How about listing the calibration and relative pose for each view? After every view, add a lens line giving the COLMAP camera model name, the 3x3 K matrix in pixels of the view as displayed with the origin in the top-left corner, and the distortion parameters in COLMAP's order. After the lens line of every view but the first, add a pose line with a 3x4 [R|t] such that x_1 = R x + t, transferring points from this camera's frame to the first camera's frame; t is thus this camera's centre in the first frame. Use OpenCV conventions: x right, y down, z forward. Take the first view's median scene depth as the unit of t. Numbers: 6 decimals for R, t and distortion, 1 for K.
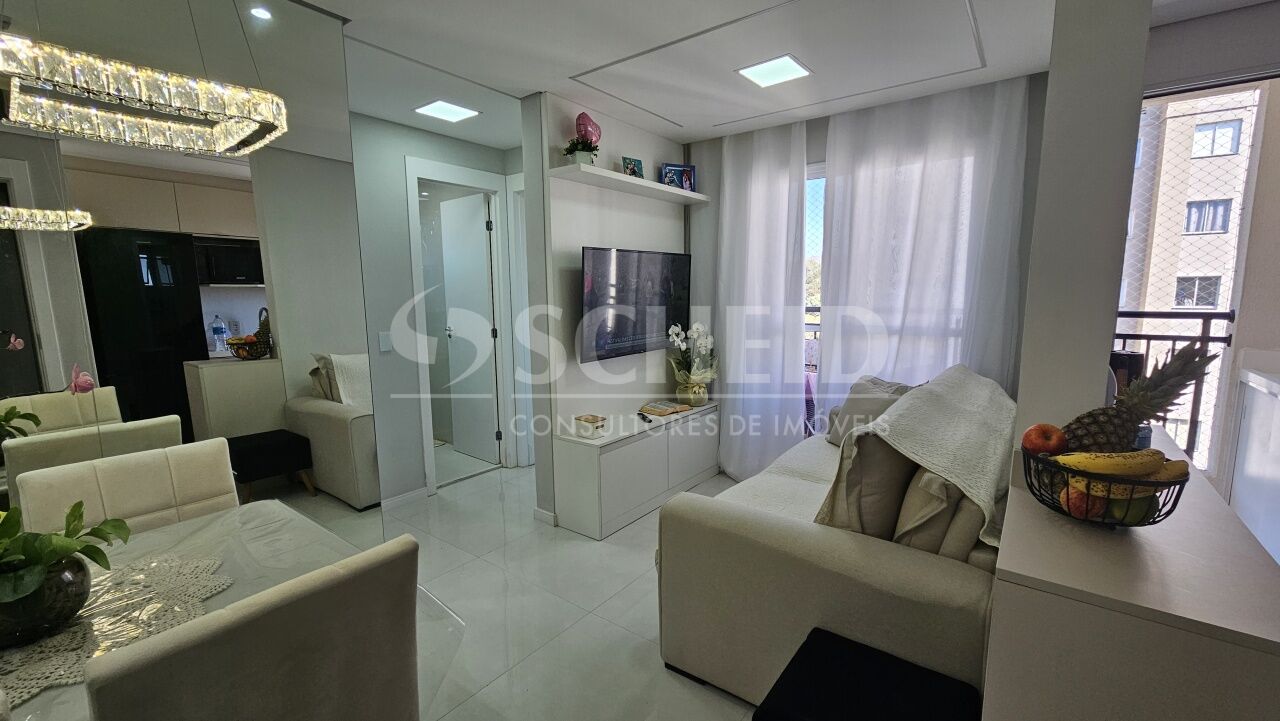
lens RADIAL K [[528.2, 0, 644.6], [0, 528.2, 359.7], [0, 0, 1]] dist [-0.001441, 0.000682]
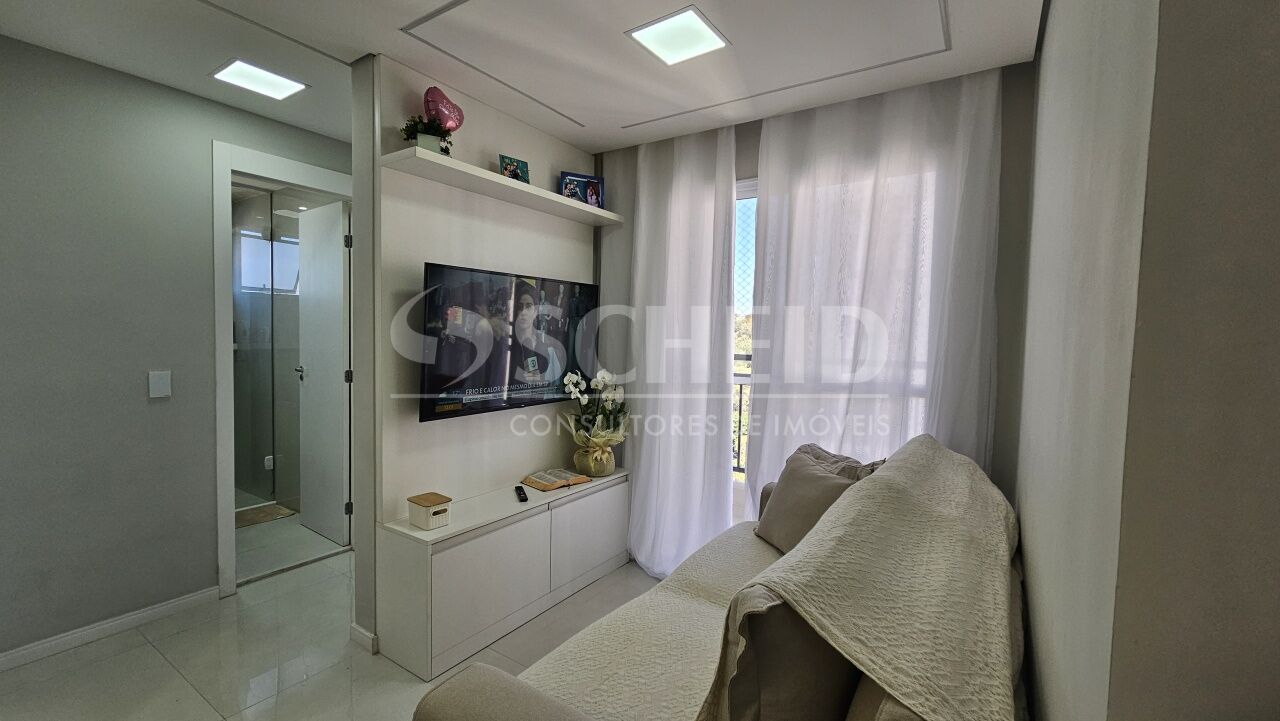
lens RADIAL K [[528.2, 0, 644.6], [0, 528.2, 359.7], [0, 0, 1]] dist [-0.001441, 0.000682]
pose [[0.997454, 0.028390, 0.065422, 0.126377], [-0.022726, 0.996058, -0.085749, -0.021191], [-0.067598, 0.084044, 0.994167, 0.234536]]
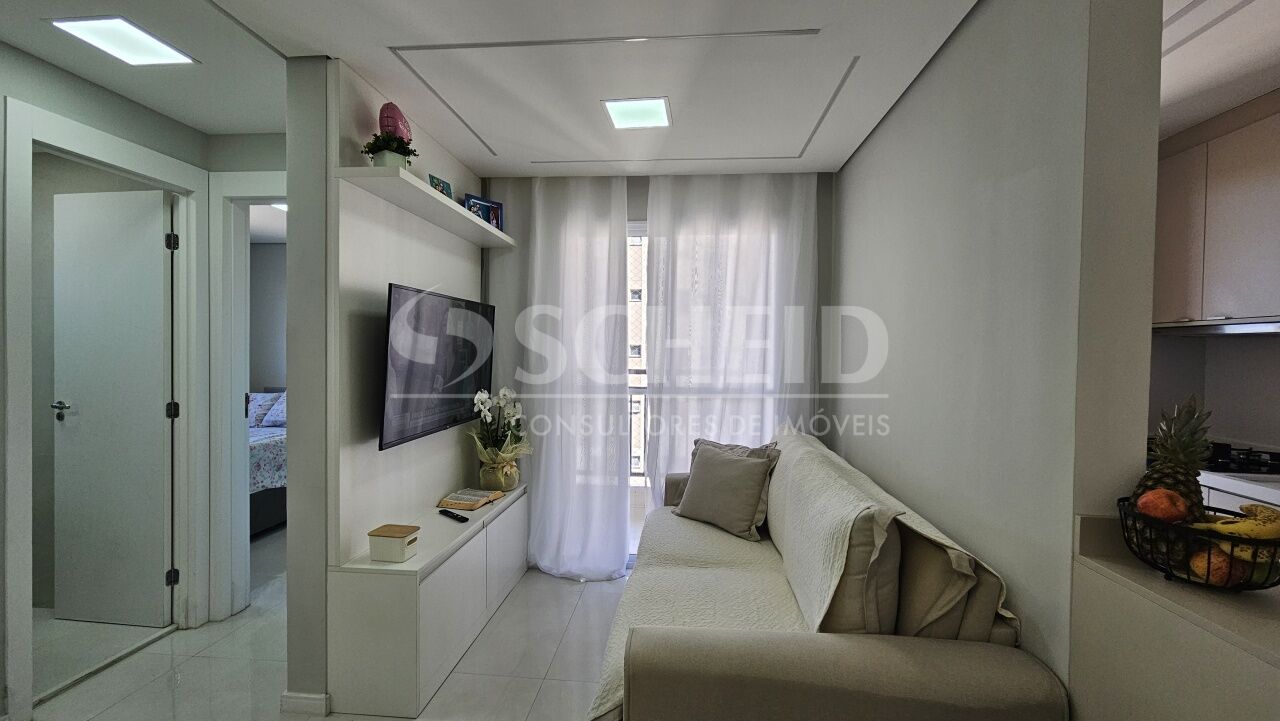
lens RADIAL K [[528.2, 0, 644.6], [0, 528.2, 359.7], [0, 0, 1]] dist [-0.001441, 0.000682]
pose [[0.846703, 0.011346, 0.531945, -0.179852], [0.050895, 0.993461, -0.102201, -0.020635], [-0.529626, 0.113608, 0.840589, 0.213990]]
